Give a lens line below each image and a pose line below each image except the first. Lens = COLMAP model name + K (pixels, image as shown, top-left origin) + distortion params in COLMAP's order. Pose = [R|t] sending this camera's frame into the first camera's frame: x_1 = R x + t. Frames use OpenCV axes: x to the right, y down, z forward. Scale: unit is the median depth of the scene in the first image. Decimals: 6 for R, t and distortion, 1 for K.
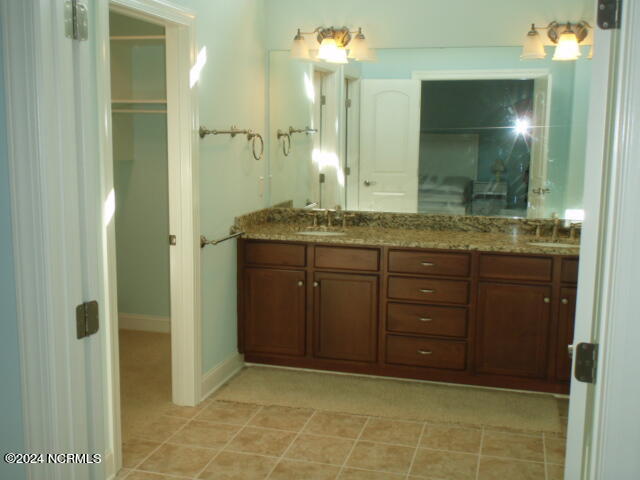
lens RADIAL K [[725.0, 0, 323.7], [0, 725.0, 237.4], [0, 0, 1]] dist [0.040013, -0.047032]
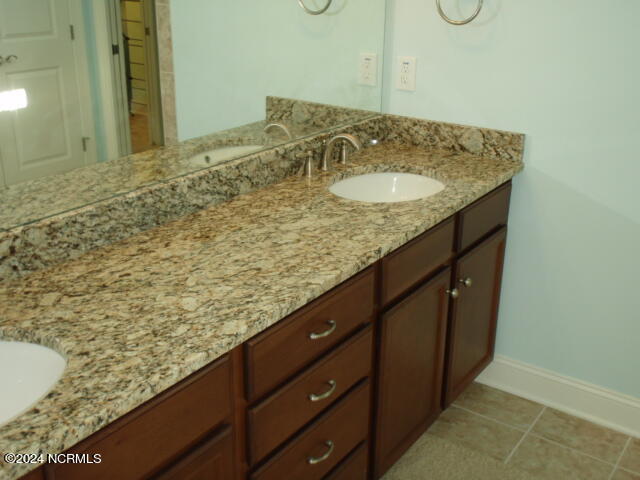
lens RADIAL K [[725.0, 0, 323.7], [0, 725.0, 237.4], [0, 0, 1]] dist [0.040013, -0.047032]
pose [[0.335865, -0.347324, 0.875535, -0.160960], [0.131096, 0.937721, 0.321704, -0.119839], [-0.932743, 0.006730, 0.360480, 0.769072]]
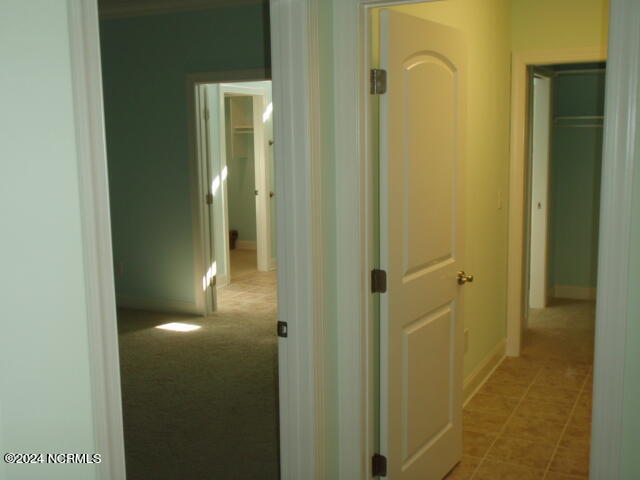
lens RADIAL K [[725.0, 0, 323.7], [0, 725.0, 237.4], [0, 0, 1]] dist [0.040013, -0.047032]
pose [[0.977700, 0.004330, -0.209961, 0.388406], [-0.006501, 0.999932, -0.009651, 0.137790], [0.209905, 0.010801, 0.977662, -0.939635]]
